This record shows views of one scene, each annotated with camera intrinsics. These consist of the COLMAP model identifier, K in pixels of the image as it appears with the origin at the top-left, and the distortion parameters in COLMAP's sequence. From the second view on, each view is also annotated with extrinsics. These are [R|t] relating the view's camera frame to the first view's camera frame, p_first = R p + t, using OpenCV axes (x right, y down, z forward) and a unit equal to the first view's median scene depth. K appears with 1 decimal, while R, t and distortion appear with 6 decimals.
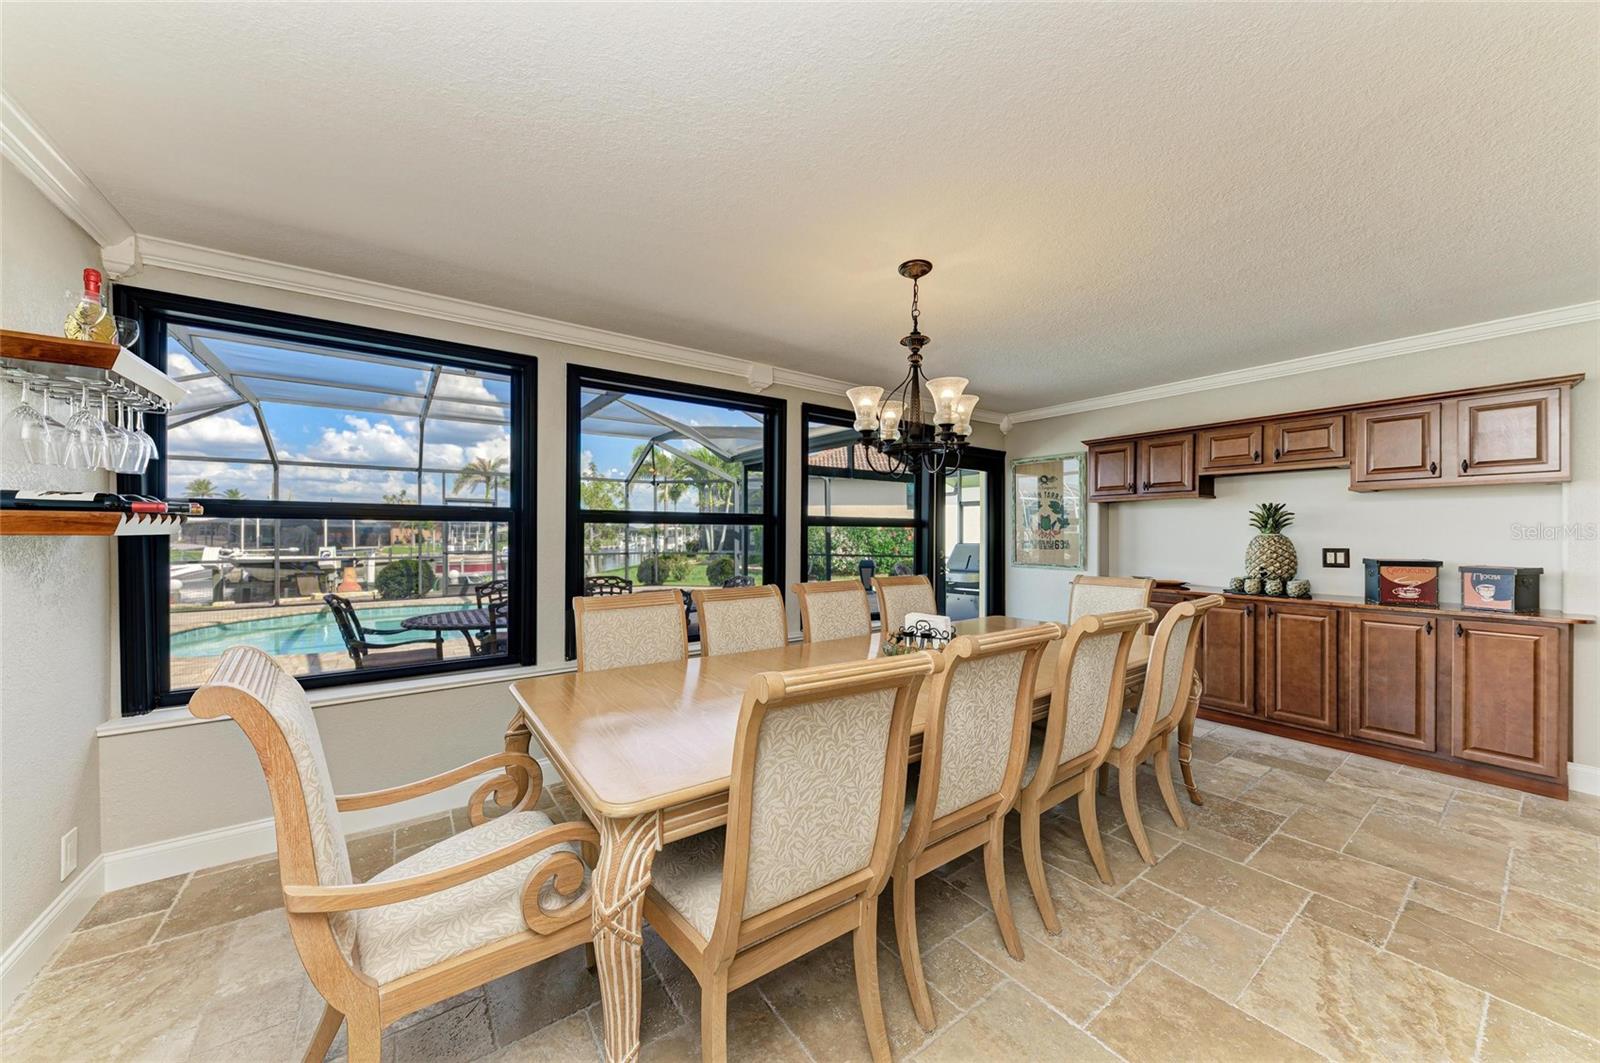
lens RADIAL K [[571.7, 0, 802.5], [0, 571.7, 532.8], [0, 0, 1]] dist [-0.000527, 0.000063]
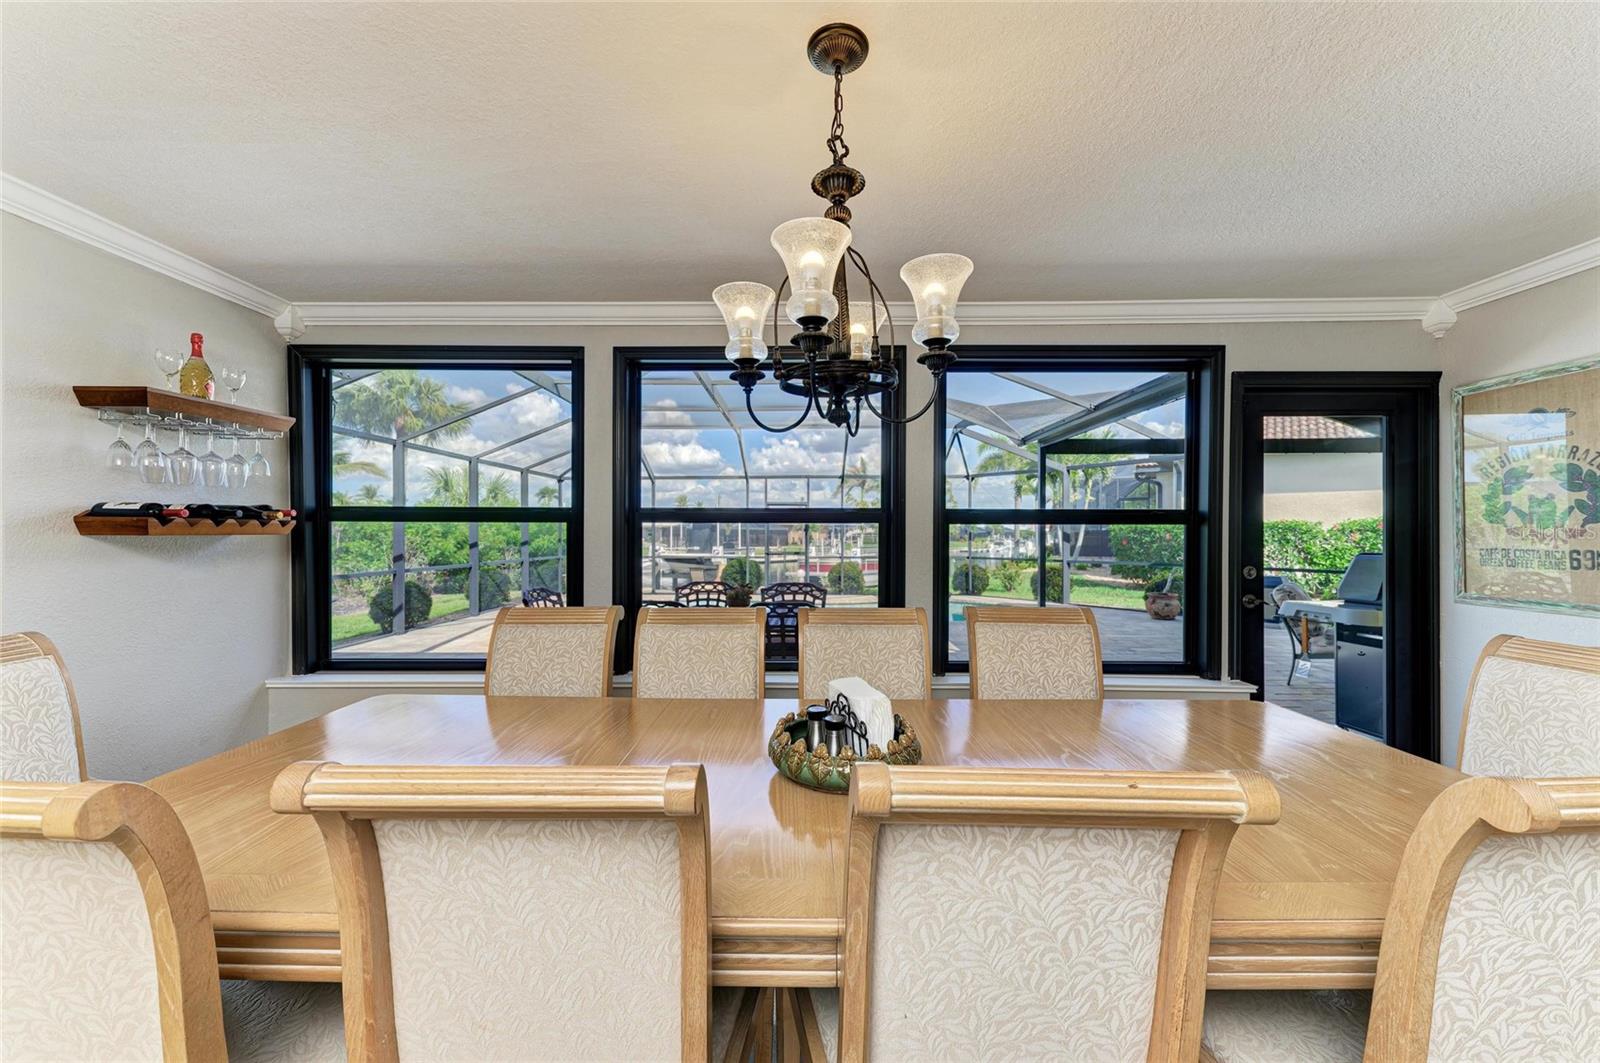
lens RADIAL K [[622.7, 0, 797.5], [0, 622.7, 530.3], [0, 0, 1]] dist [0.017349, -0.001331]
pose [[0.800263, -0.003867, -0.599637, 0.267388], [0.000034, 0.999979, -0.006404, 0.000442], [0.599649, 0.005104, 0.800247, 0.246313]]
